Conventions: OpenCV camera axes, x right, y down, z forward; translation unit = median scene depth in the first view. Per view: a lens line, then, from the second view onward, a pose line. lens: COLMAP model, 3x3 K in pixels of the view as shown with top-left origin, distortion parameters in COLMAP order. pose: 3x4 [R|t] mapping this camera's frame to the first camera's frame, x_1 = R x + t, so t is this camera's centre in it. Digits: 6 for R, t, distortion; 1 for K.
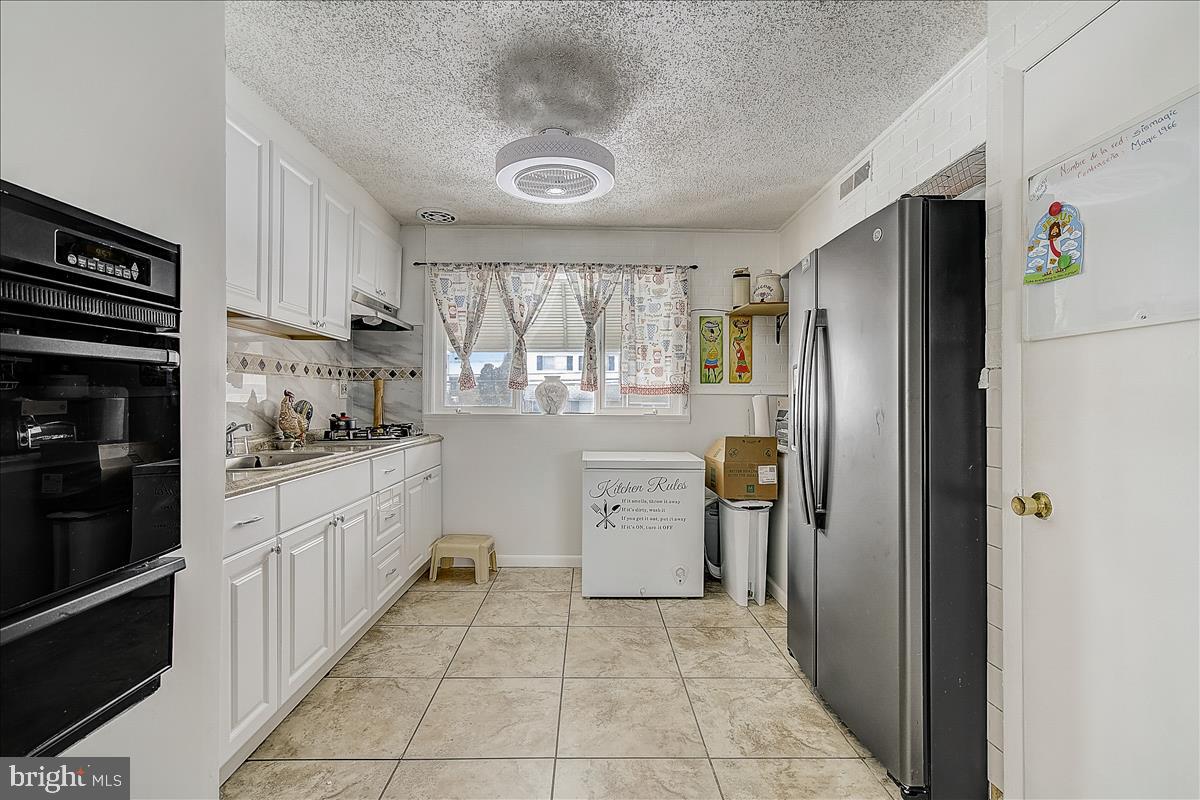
lens RADIAL K [[538.4, 0, 603.9], [0, 538.4, 397.0], [0, 0, 1]] dist [-0.033319, 0.033919]
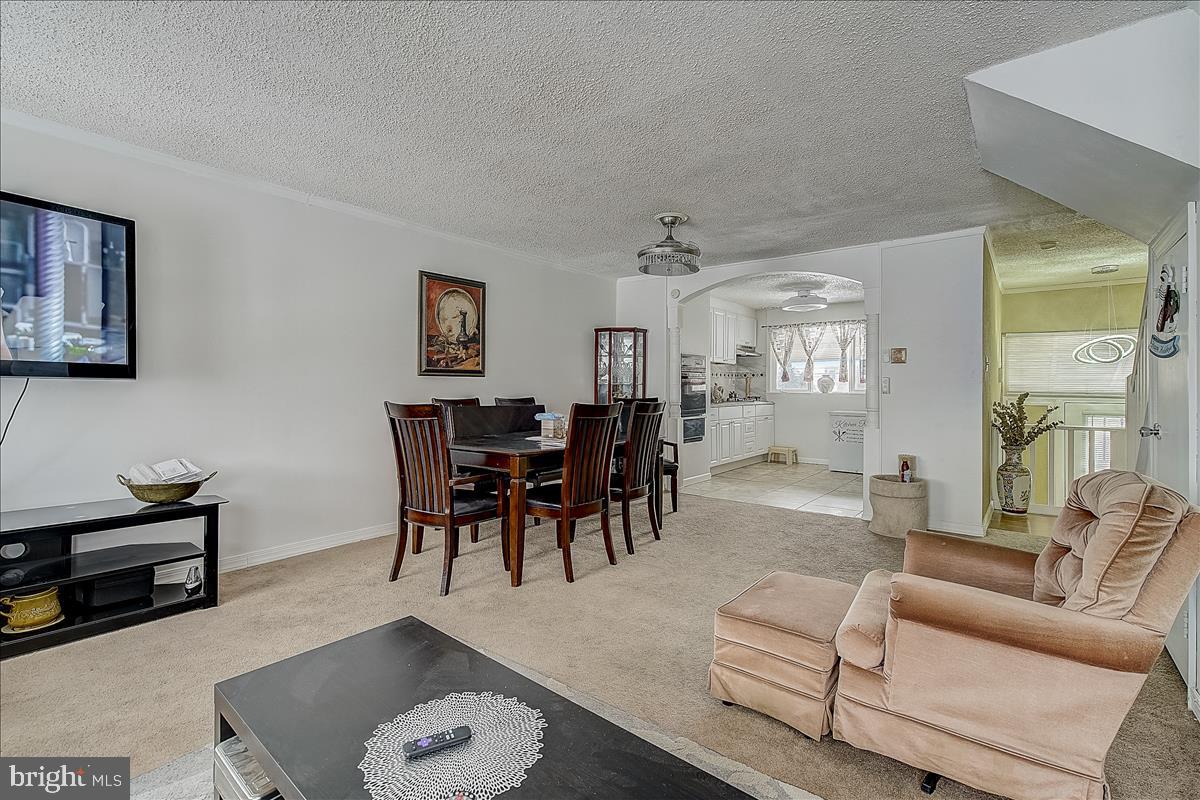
lens RADIAL K [[550.9, 0, 608.1], [0, 550.9, 385.5], [0, 0, 1]] dist [-0.000926, -0.000024]
pose [[0.782958, -0.003738, -0.622064, 0.591926], [0.000239, 0.999984, -0.005708, 0.015189], [0.622075, 0.004320, 0.782946, -1.246218]]
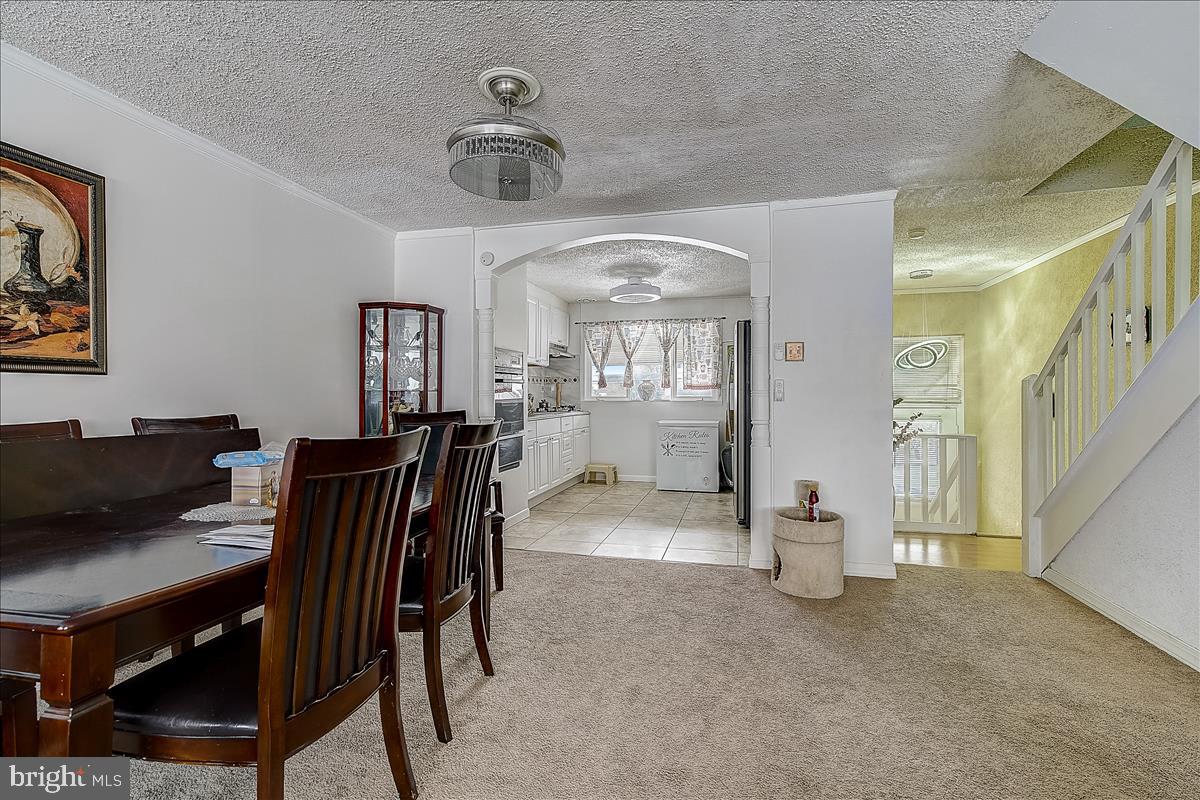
lens RADIAL K [[538.4, 0, 603.9], [0, 538.4, 397.0], [0, 0, 1]] dist [-0.033319, 0.033919]
pose [[0.963881, -0.006524, -0.266253, 0.261986], [0.007269, 0.999972, 0.001813, 0.015581], [0.266234, -0.003683, 0.963901, -0.849101]]
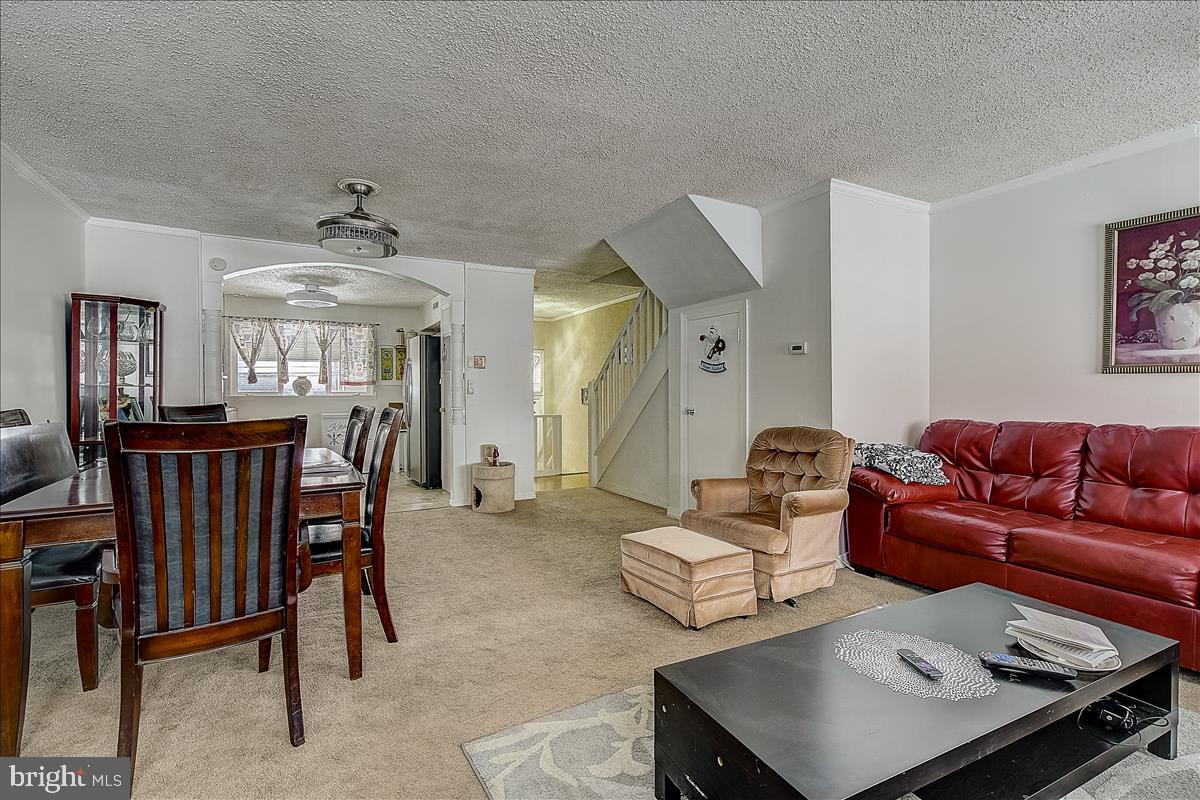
lens RADIAL K [[538.4, 0, 603.9], [0, 538.4, 397.0], [0, 0, 1]] dist [-0.033319, 0.033919]
pose [[0.877729, -0.012643, 0.478991, -0.065324], [0.006019, 0.999864, 0.015361, 0.014437], [-0.479120, -0.010600, 0.877685, -1.290372]]
